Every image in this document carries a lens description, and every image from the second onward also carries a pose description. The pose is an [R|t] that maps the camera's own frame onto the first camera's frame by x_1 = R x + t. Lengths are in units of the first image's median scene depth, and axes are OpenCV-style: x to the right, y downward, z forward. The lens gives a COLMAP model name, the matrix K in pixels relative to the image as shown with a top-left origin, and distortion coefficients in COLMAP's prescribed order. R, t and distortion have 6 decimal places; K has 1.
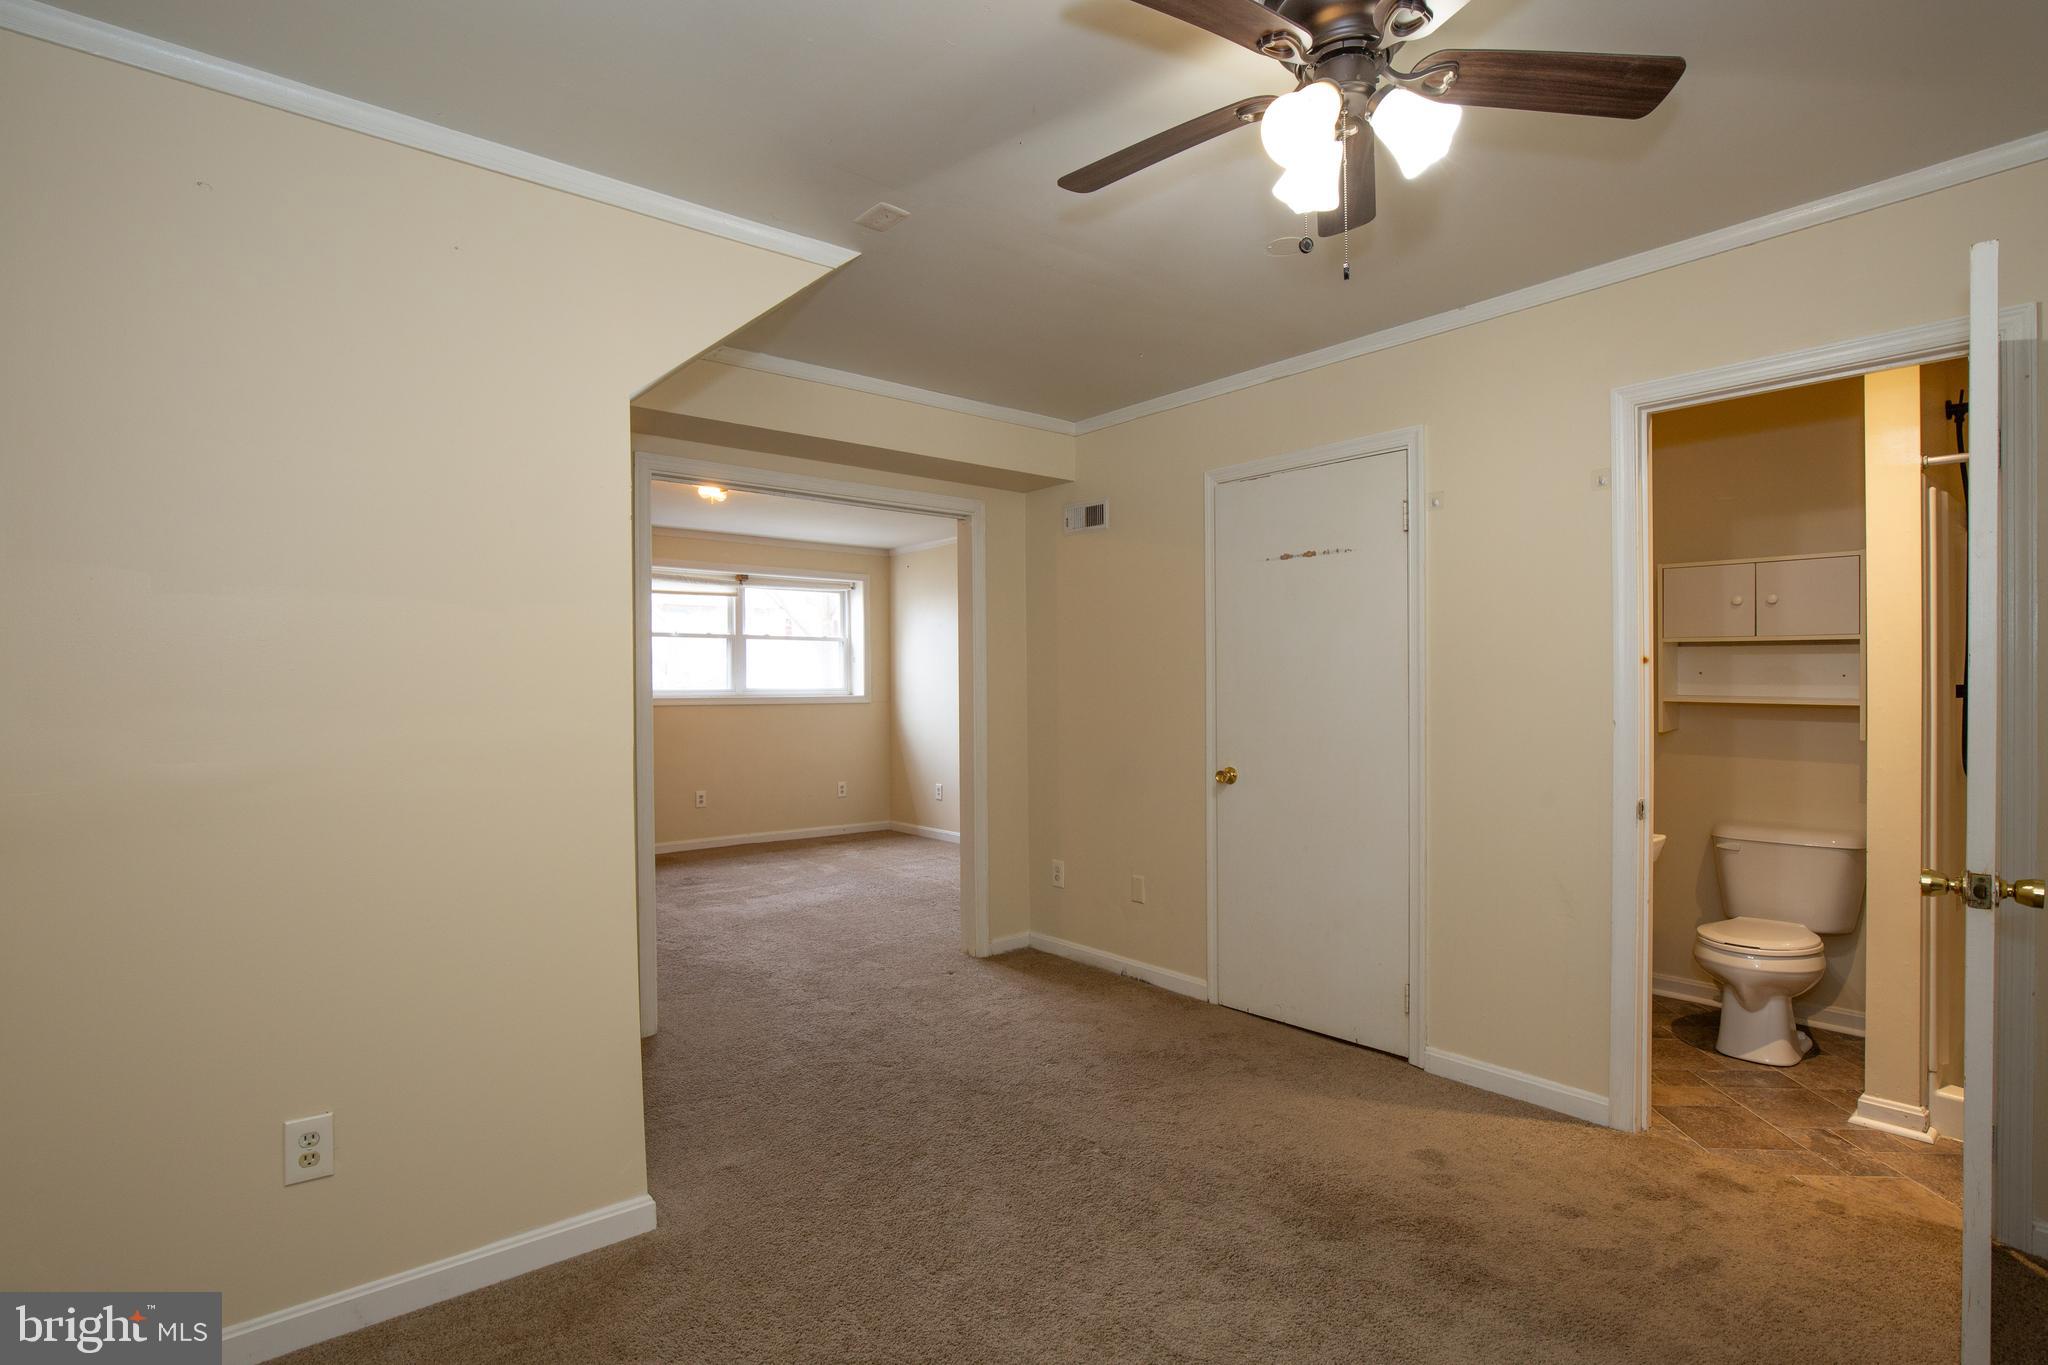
lens RADIAL K [[969.1, 0, 1038.5], [0, 969.1, 692.0], [0, 0, 1]] dist [-0.024284, 0.001457]
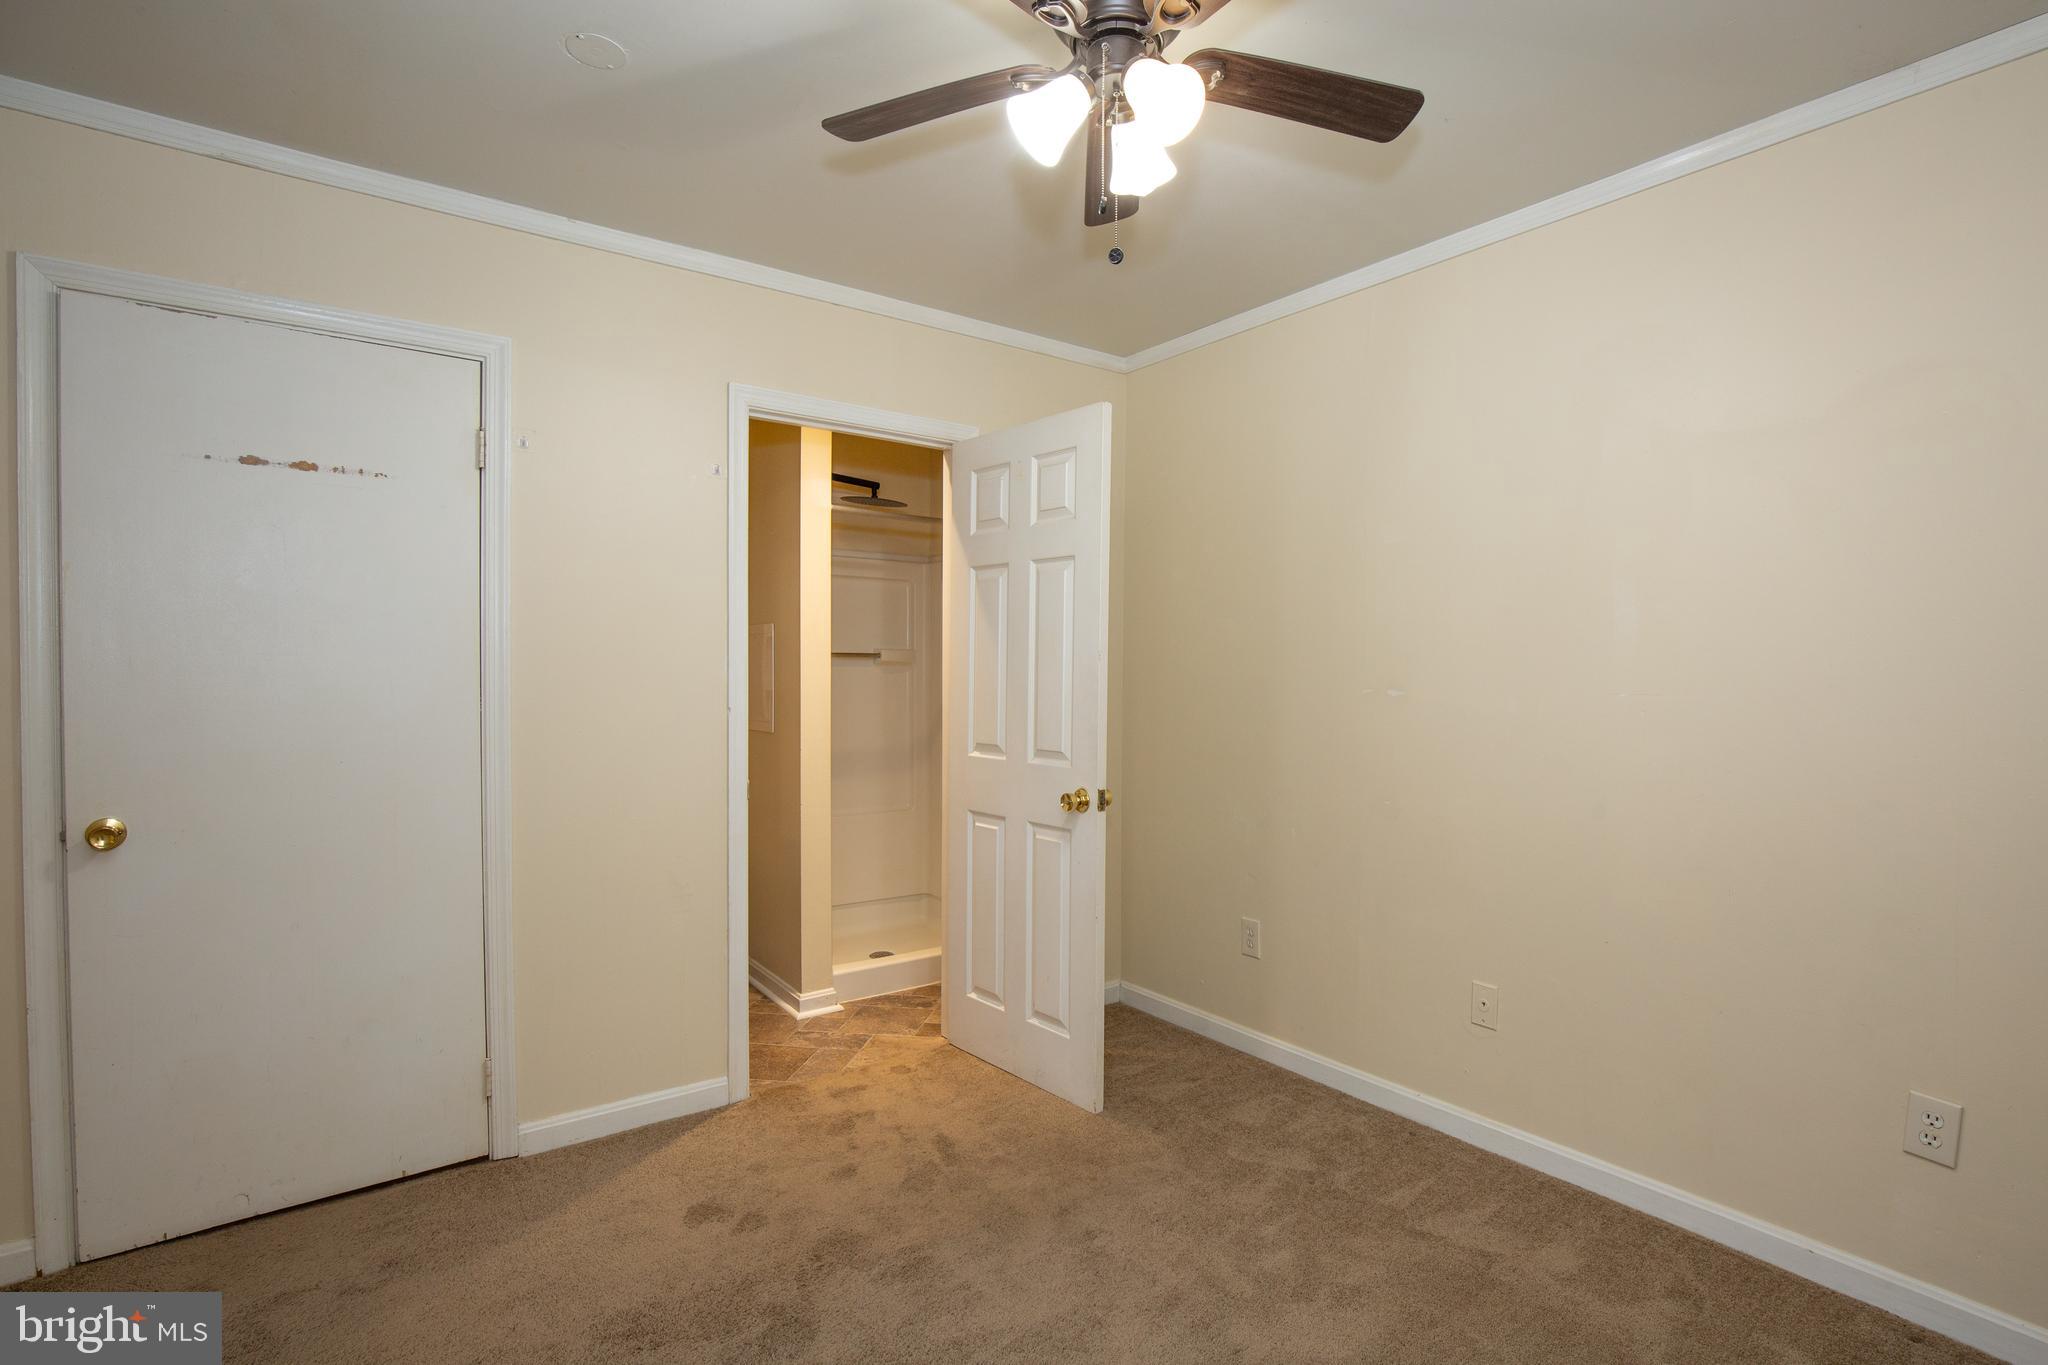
lens RADIAL K [[968.5, 0, 1055.1], [0, 968.5, 683.3], [0, 0, 1]] dist [-0.028840, 0.007268]
pose [[0.079532, -0.007580, 0.996804, -0.348028], [0.005444, 0.999959, 0.007169, 0.000105], [-0.996817, 0.004857, 0.079570, 0.499385]]
